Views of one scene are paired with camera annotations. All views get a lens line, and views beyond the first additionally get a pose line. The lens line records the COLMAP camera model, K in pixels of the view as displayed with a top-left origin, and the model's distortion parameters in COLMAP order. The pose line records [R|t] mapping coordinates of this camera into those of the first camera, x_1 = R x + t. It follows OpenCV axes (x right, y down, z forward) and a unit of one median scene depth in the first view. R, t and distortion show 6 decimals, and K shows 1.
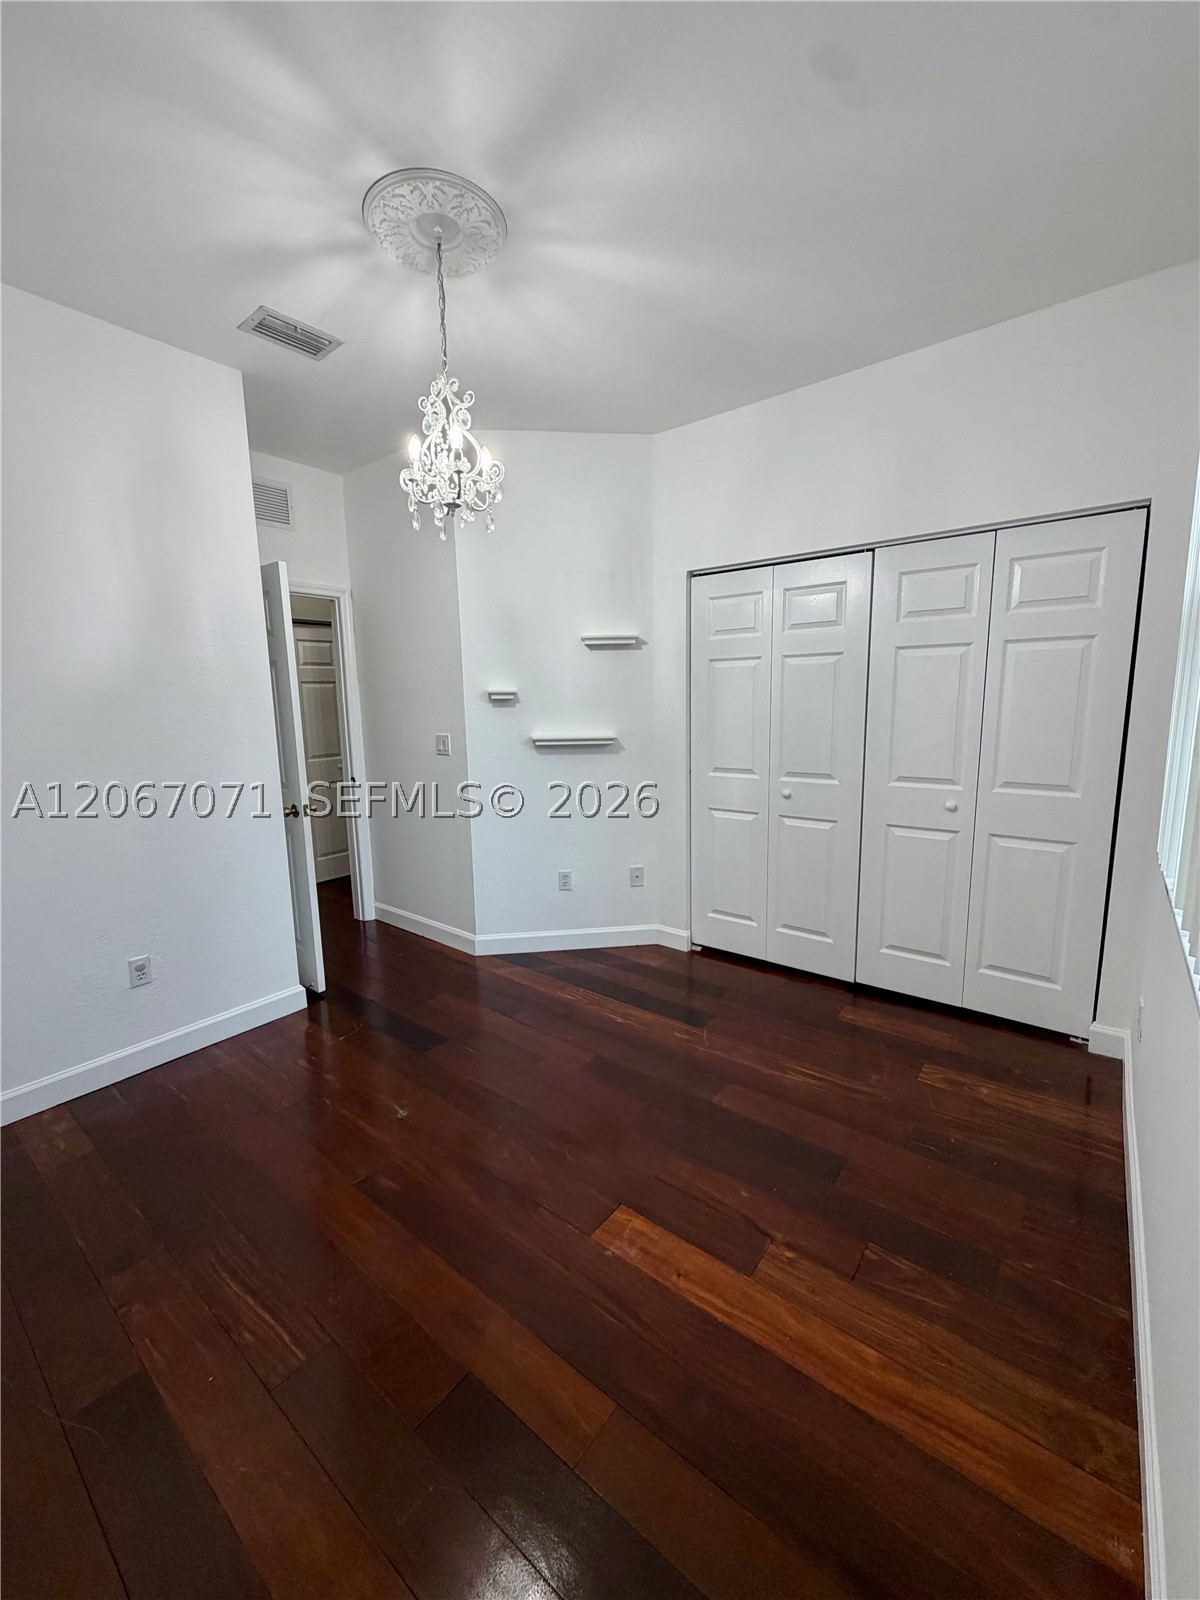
lens RADIAL K [[638.3, 0, 594.9], [0, 638.3, 793.1], [0, 0, 1]] dist [-0.000274, -0.000090]
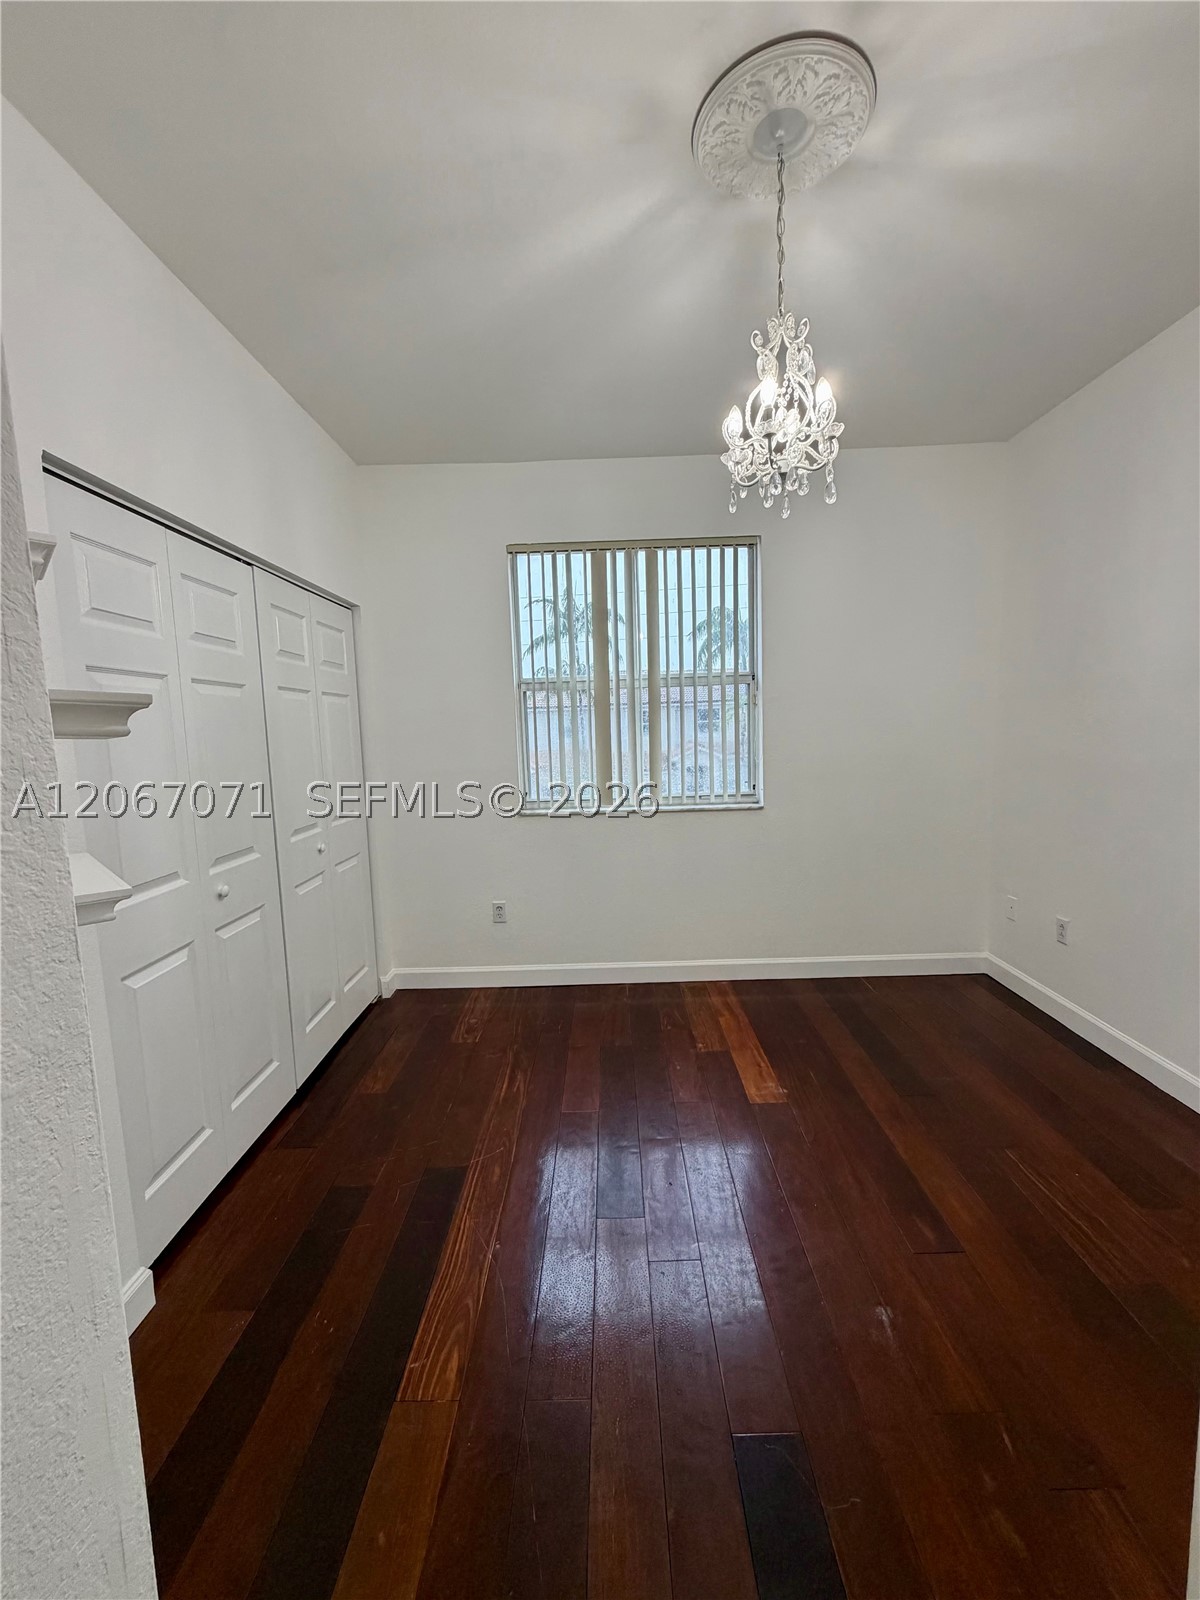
lens RADIAL K [[654.6, 0, 600.0], [0, 654.6, 800.0], [0, 0, 1]] dist [0.000314, 0.000007]
pose [[-0.617059, -0.046184, 0.785561, -0.670035], [0.164401, 0.968682, 0.186087, -0.220298], [-0.769552, 0.243973, -0.590141, 1.578557]]
